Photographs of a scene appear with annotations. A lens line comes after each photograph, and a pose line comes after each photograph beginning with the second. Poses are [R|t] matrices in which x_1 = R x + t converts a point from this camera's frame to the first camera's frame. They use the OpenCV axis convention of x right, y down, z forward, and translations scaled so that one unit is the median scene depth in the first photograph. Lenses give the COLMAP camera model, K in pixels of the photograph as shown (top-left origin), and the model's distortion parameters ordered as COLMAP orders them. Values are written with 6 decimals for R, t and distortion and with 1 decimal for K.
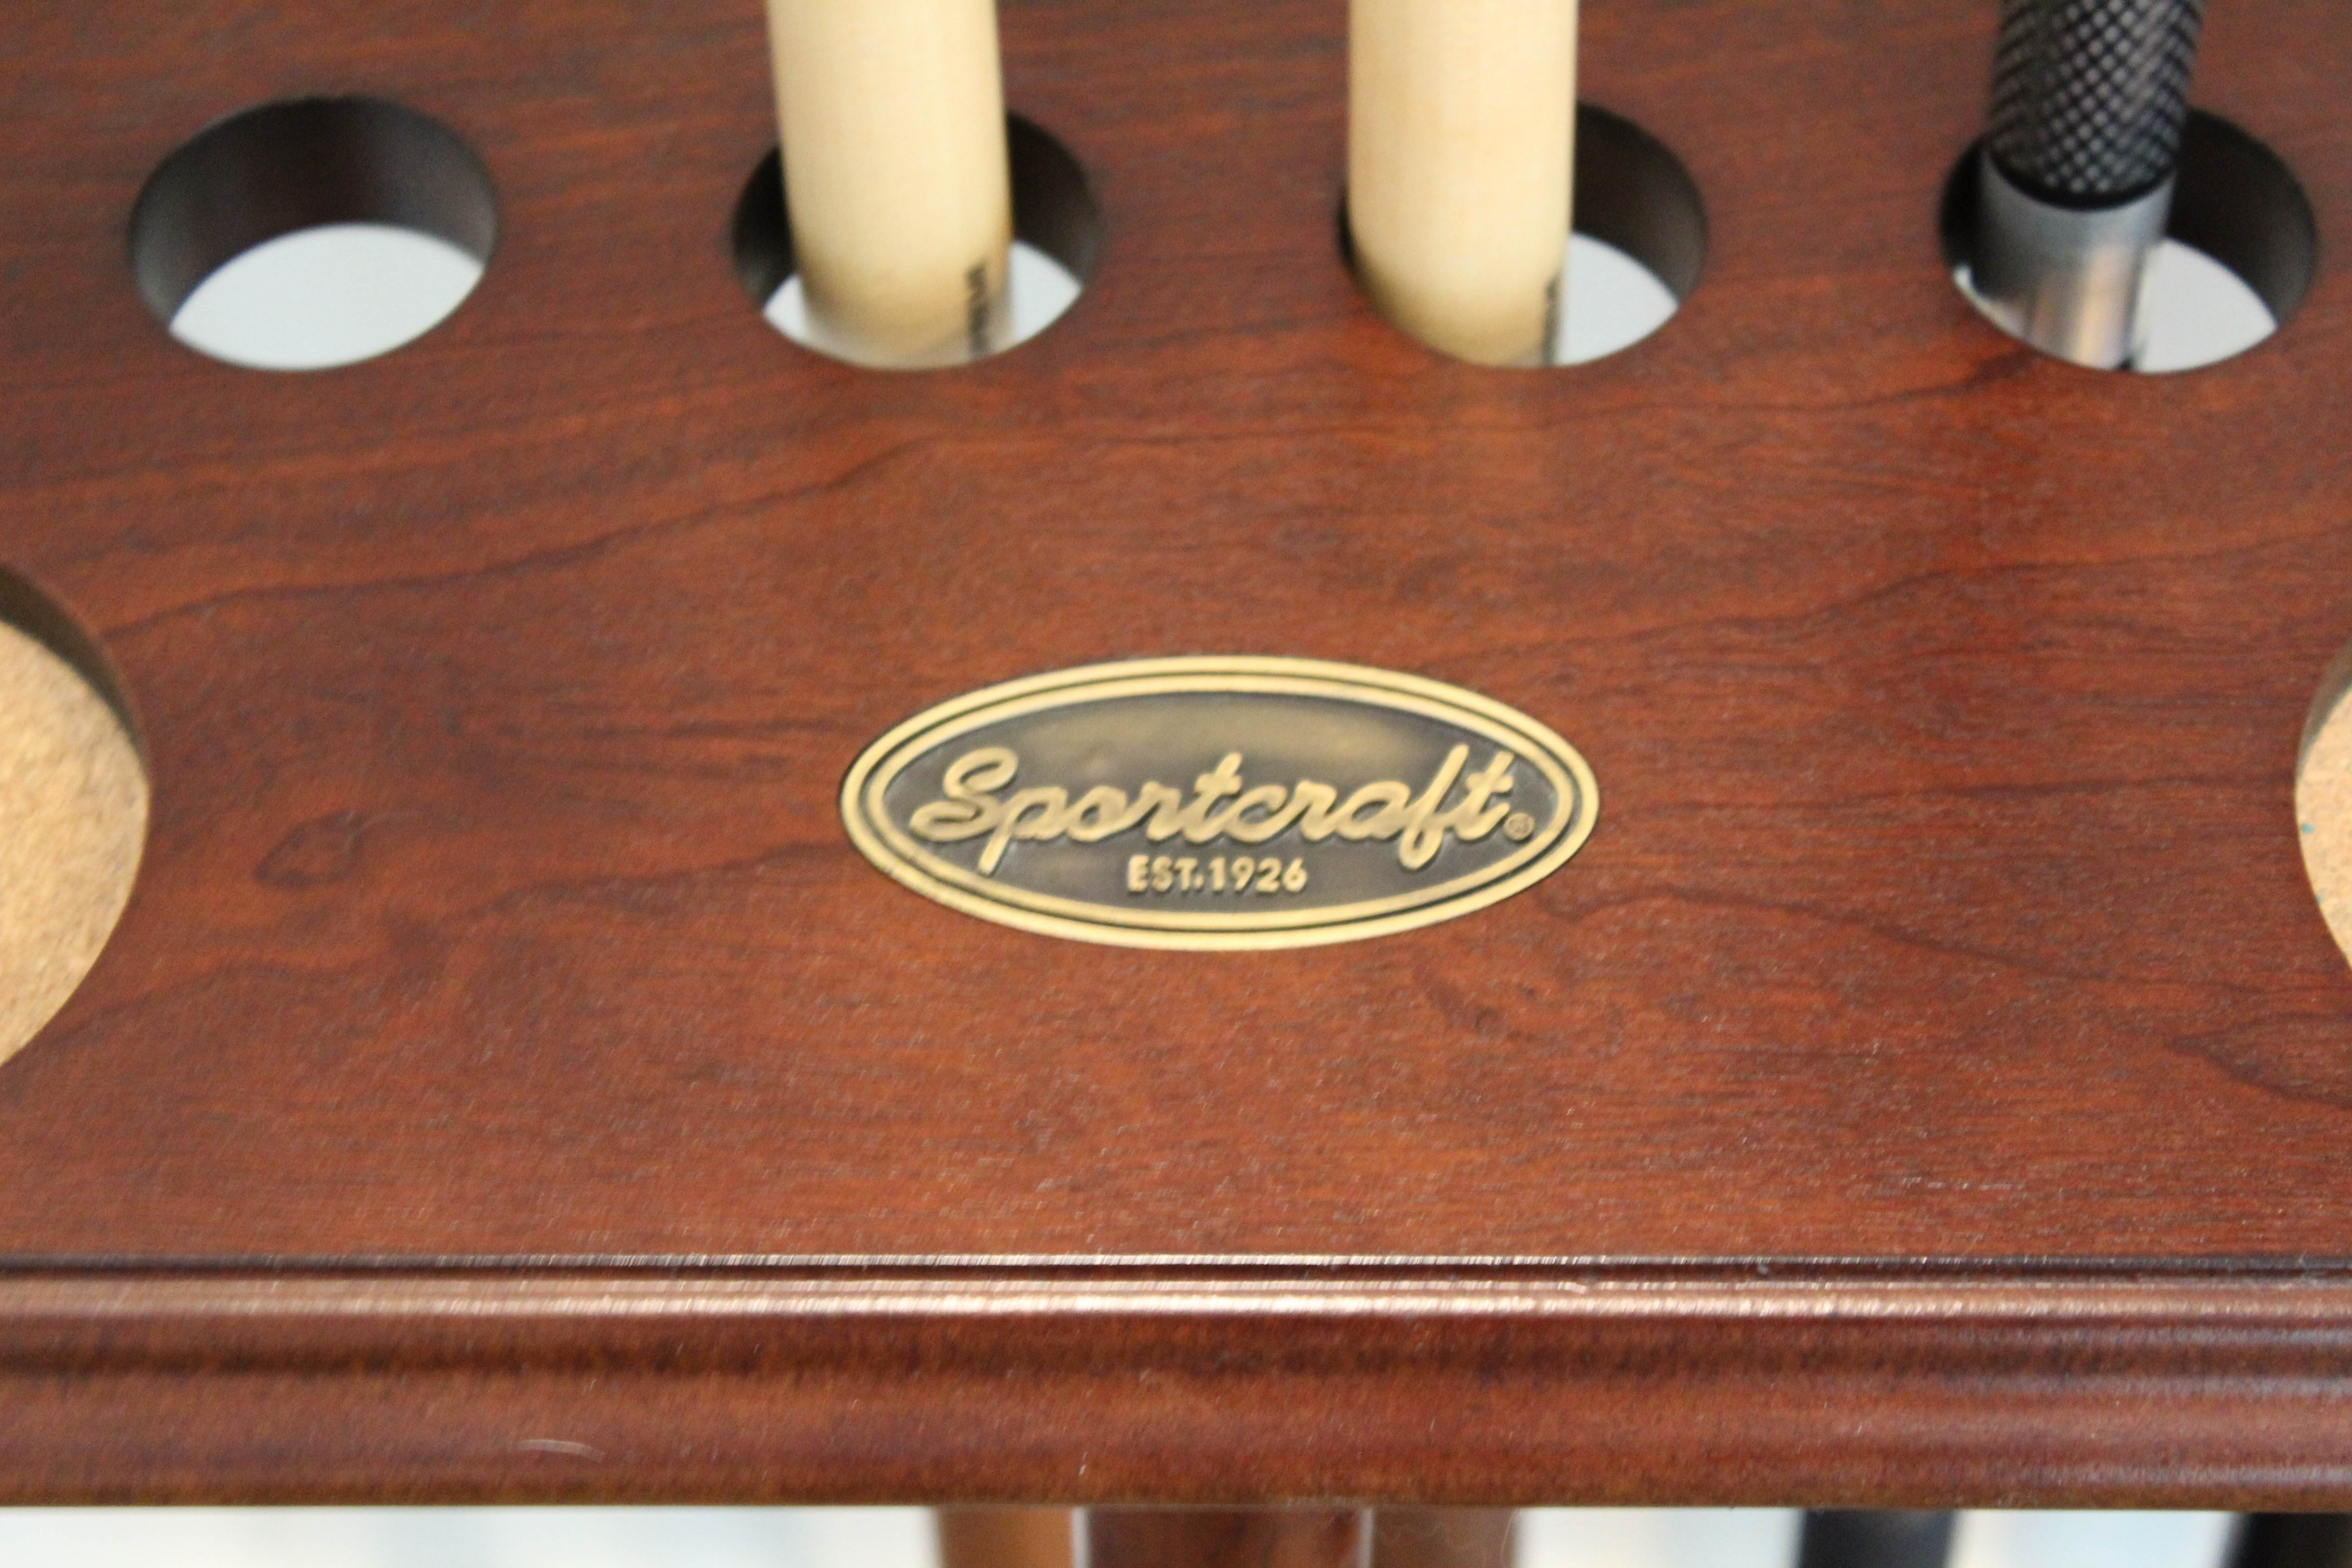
lens RADIAL K [[3800.6, 0, 1185.5], [0, 3800.6, 776.9], [0, 0, 1]] dist [0.086396, 0.000000]
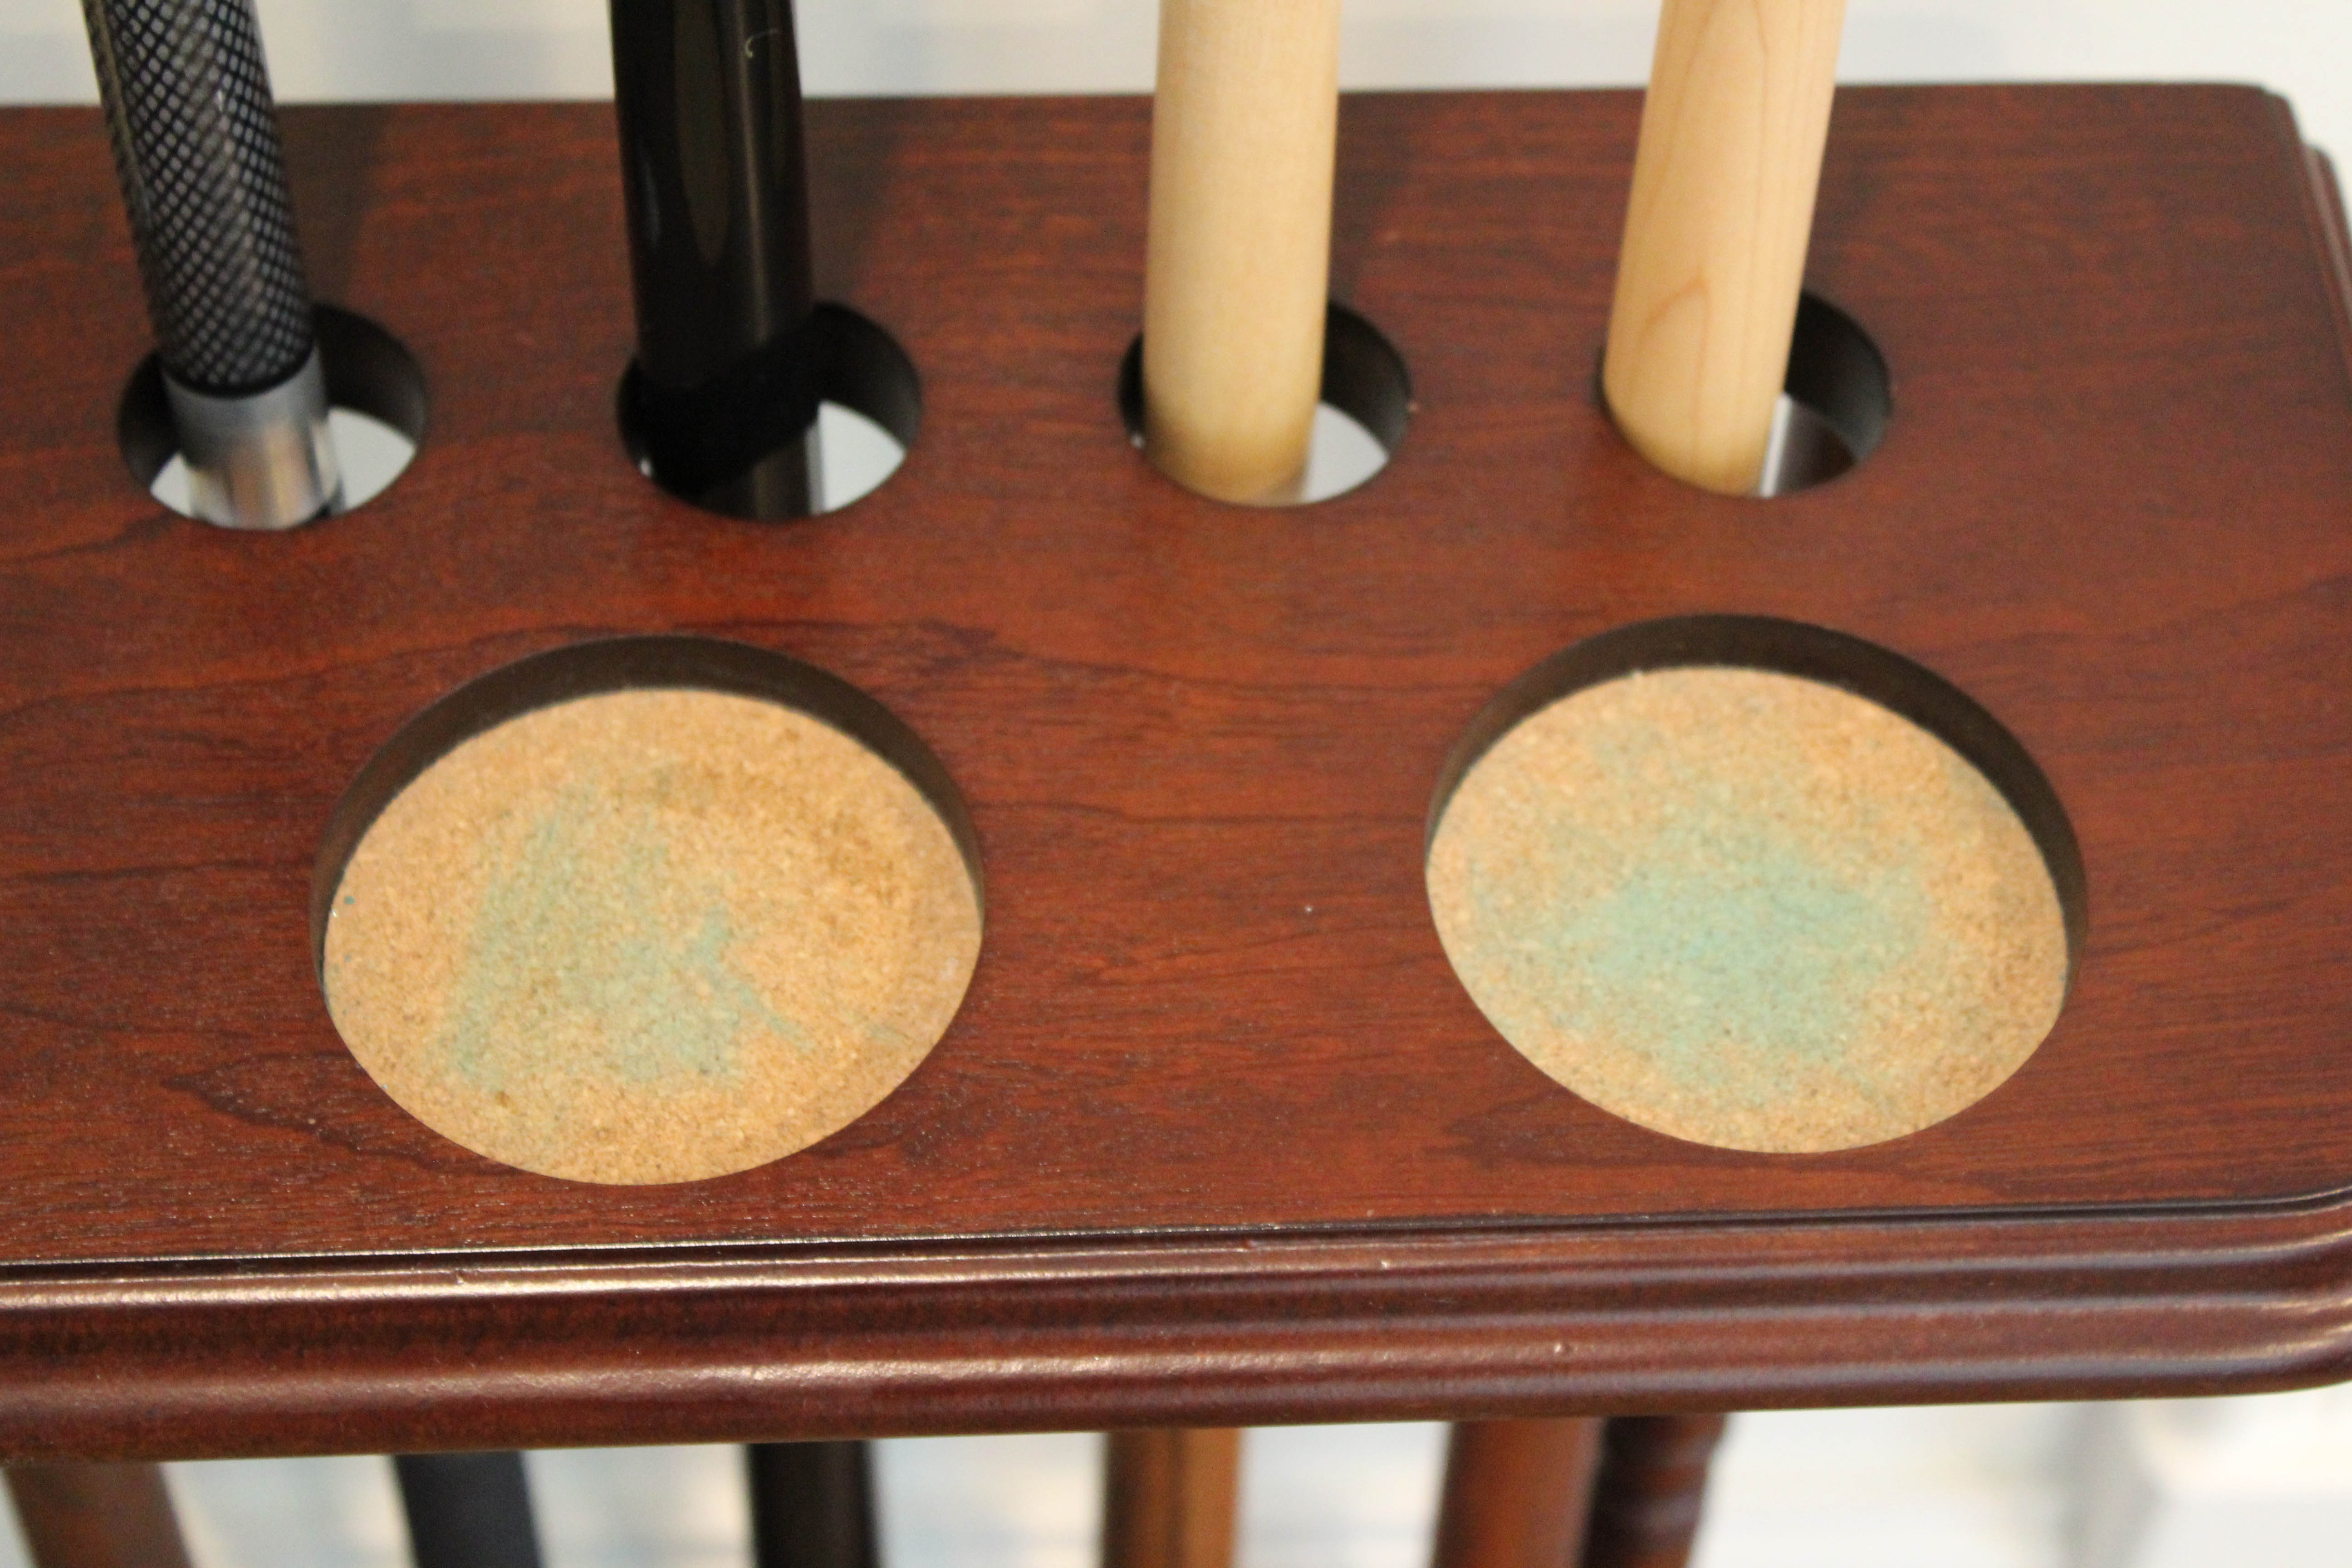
lens RADIAL K [[3067.6, 0, 1178.9], [0, 3067.6, 790.7], [0, 0, 1]] dist [-0.059462, 0.000000]
pose [[0.998128, -0.023701, 0.056375, 0.512653], [0.024630, 0.999571, -0.015841, 0.000245], [-0.055976, 0.017200, 0.998284, 0.008531]]
